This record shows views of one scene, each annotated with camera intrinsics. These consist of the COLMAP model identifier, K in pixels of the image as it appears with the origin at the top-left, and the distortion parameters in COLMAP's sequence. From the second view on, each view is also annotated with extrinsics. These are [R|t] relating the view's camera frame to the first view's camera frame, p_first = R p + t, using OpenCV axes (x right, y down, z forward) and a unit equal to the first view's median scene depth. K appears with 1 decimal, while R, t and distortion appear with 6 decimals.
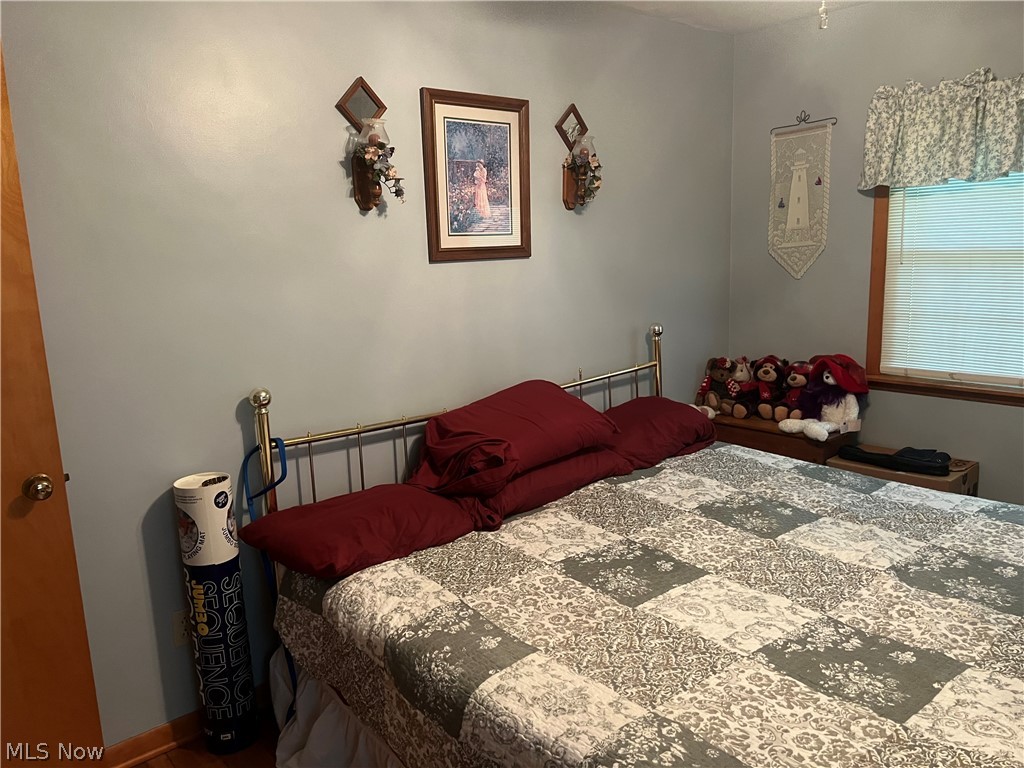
lens RADIAL K [[757.3, 0, 512.3], [0, 757.3, 380.9], [0, 0, 1]] dist [0.046511, -0.049608]
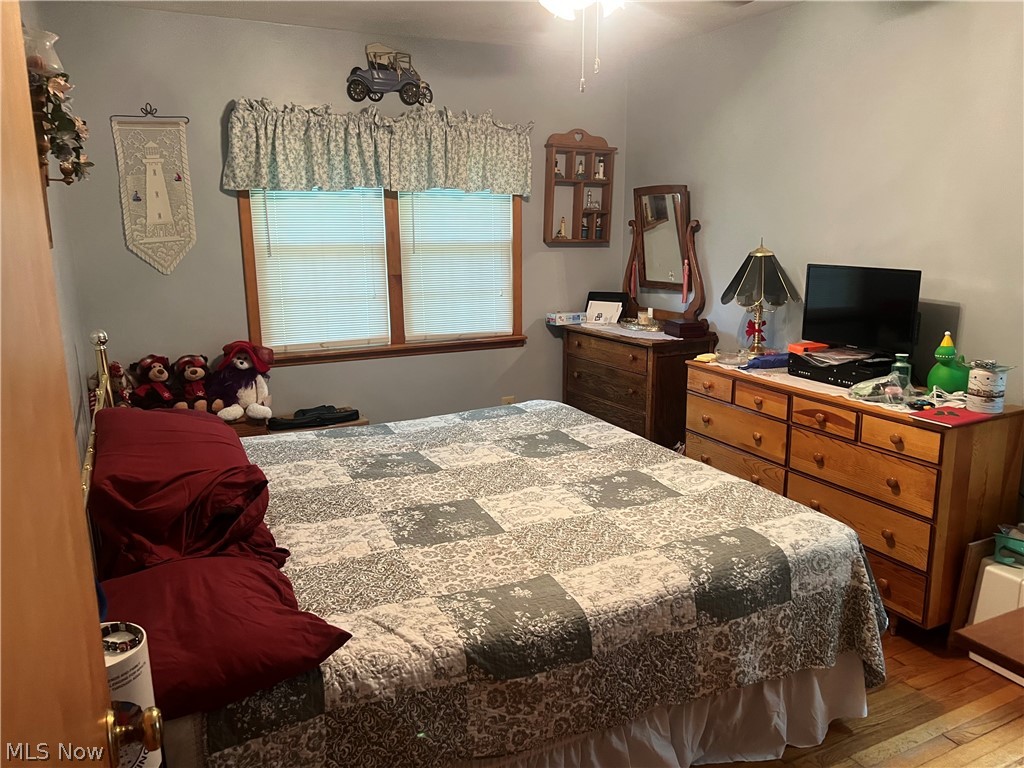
lens RADIAL K [[757.3, 0, 512.3], [0, 757.3, 380.9], [0, 0, 1]] dist [0.046511, -0.049608]
pose [[0.272538, -0.167407, 0.947469, -0.718065], [0.176445, 0.976742, 0.121825, -0.061858], [-0.945828, 0.133974, 0.295738, 0.461425]]
